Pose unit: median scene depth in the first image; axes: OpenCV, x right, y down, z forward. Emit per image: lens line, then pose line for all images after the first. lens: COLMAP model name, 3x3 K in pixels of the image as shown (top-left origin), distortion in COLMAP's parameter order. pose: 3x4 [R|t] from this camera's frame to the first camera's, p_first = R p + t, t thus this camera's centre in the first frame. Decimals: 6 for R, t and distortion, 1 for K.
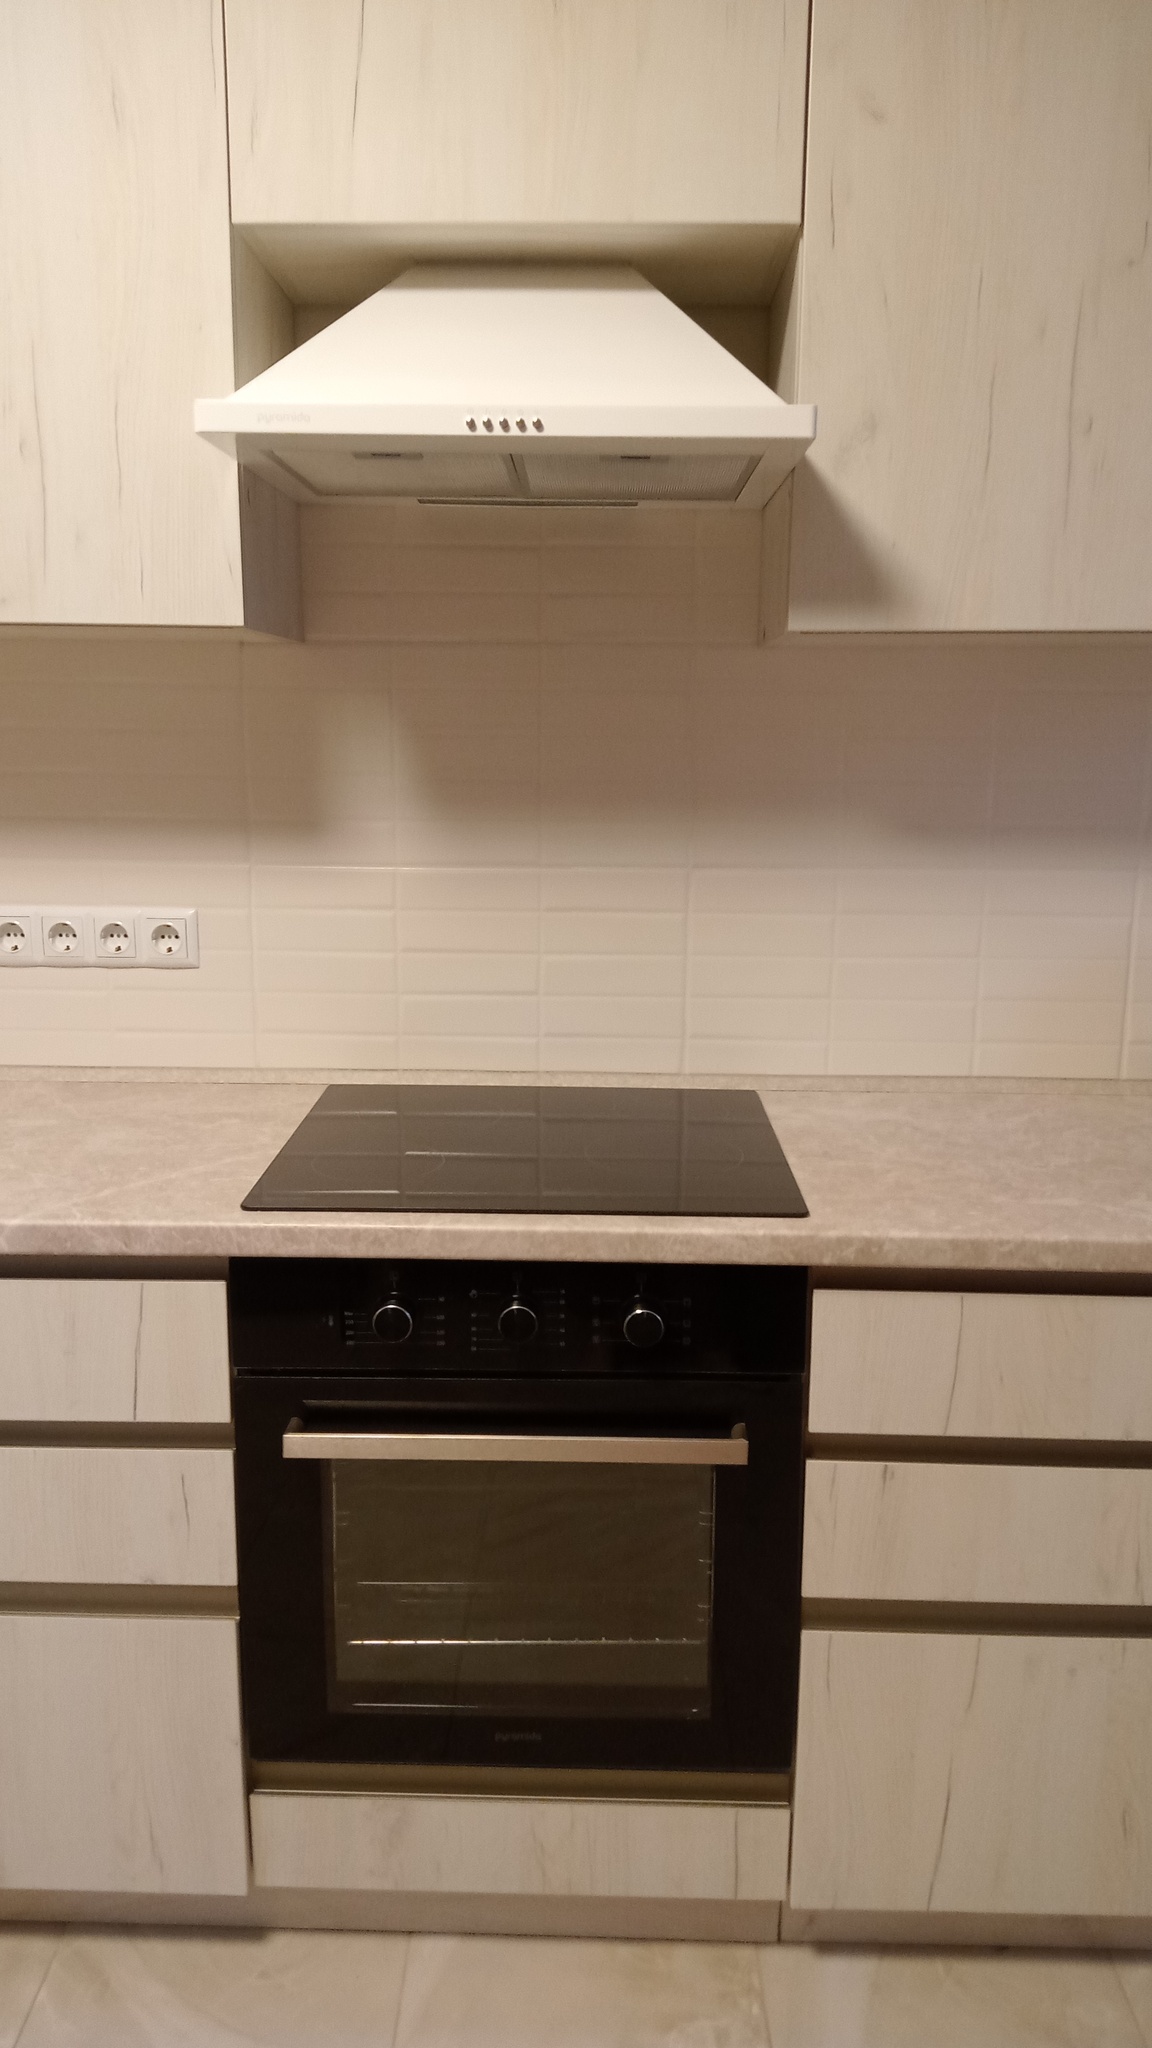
lens RADIAL K [[1472.1, 0, 575.5], [0, 1472.1, 1031.5], [0, 0, 1]] dist [0.017392, -0.000133]
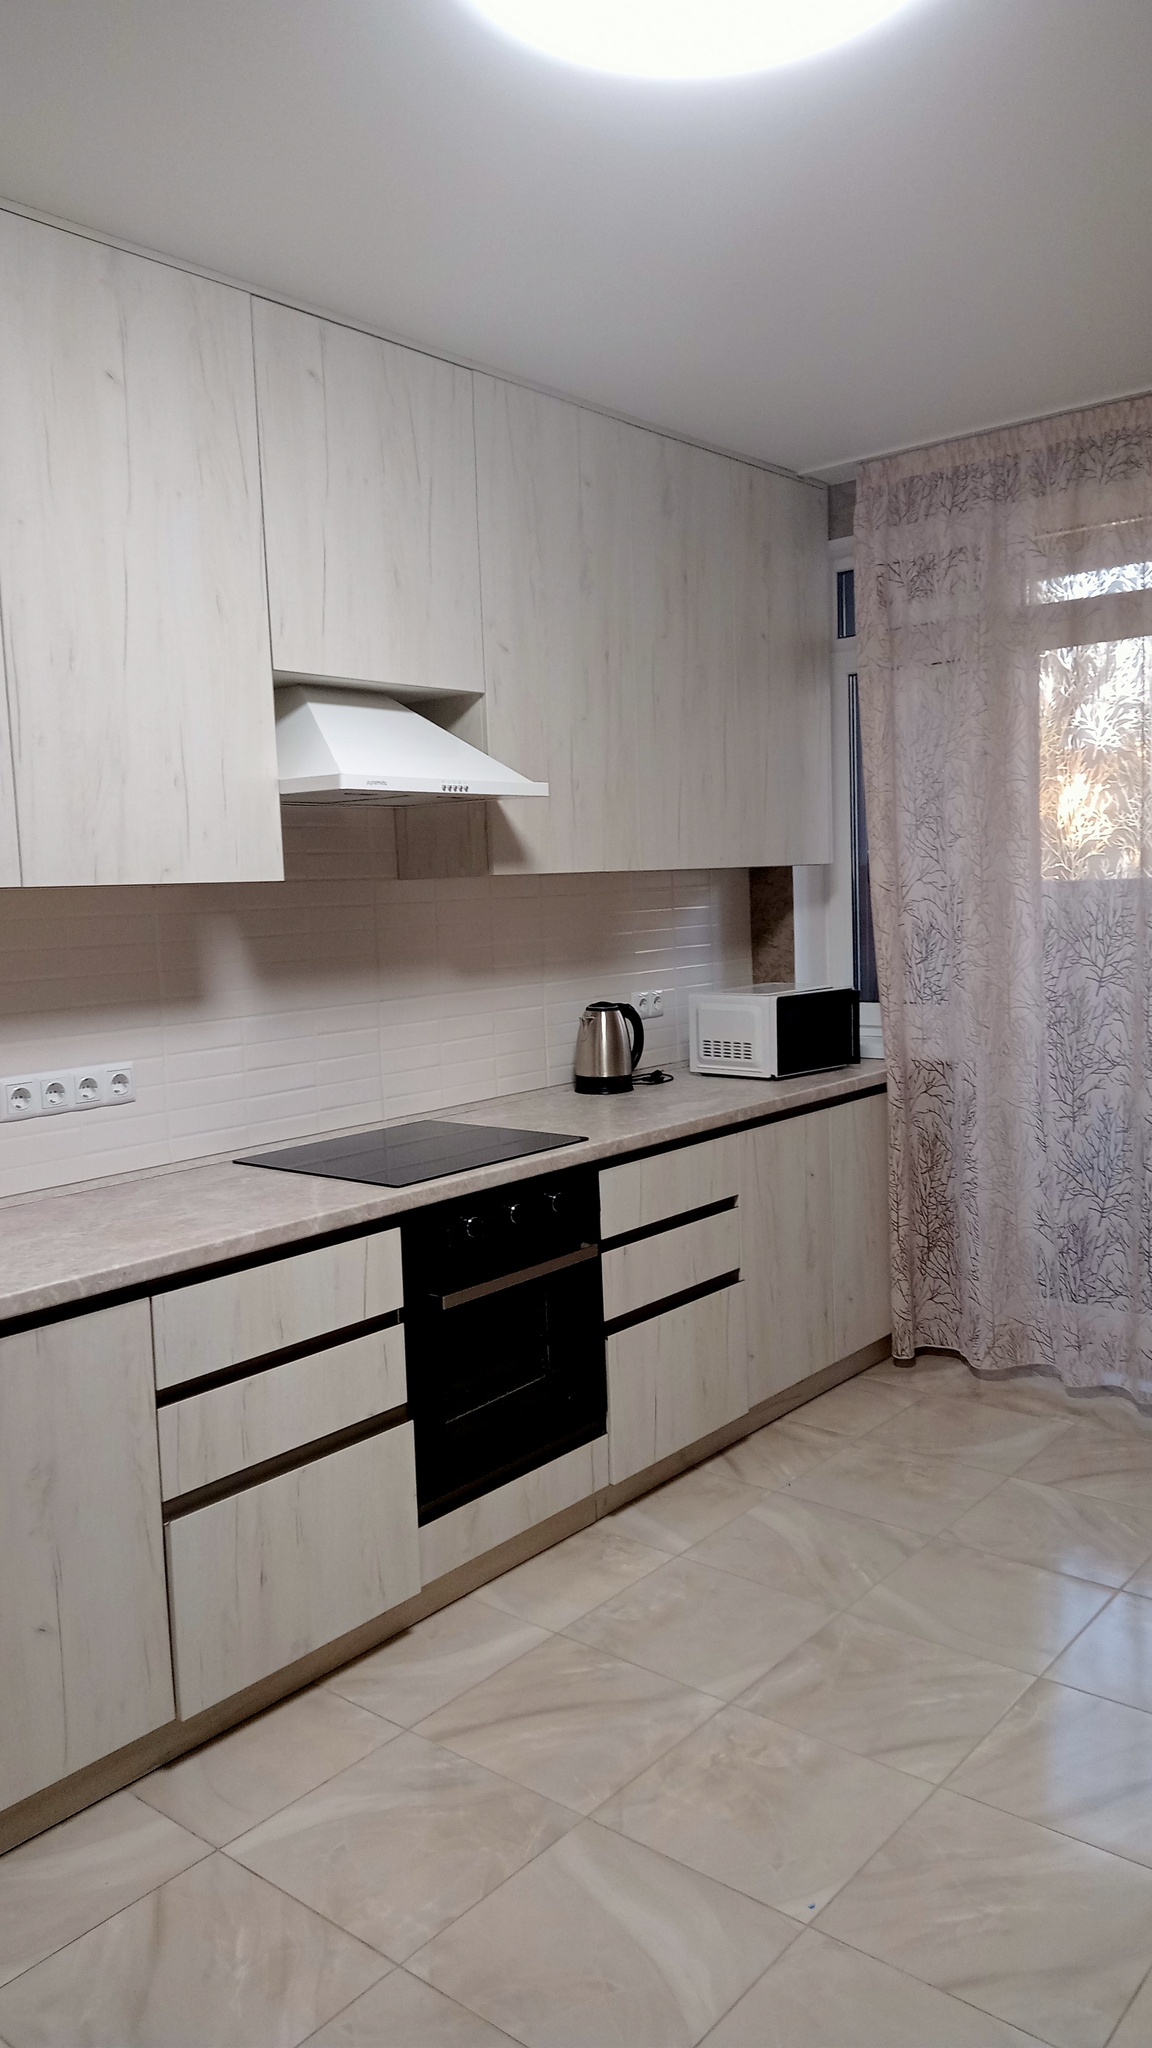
lens RADIAL K [[1463.4, 0, 576.0], [0, 1463.4, 1024.0], [0, 0, 1]] dist [0.077090, -0.119799]
pose [[0.622668, -0.103597, 0.775598, -1.423721], [0.201038, 0.979105, -0.030619, 0.019258], [-0.756220, 0.174990, 0.630484, -0.358826]]
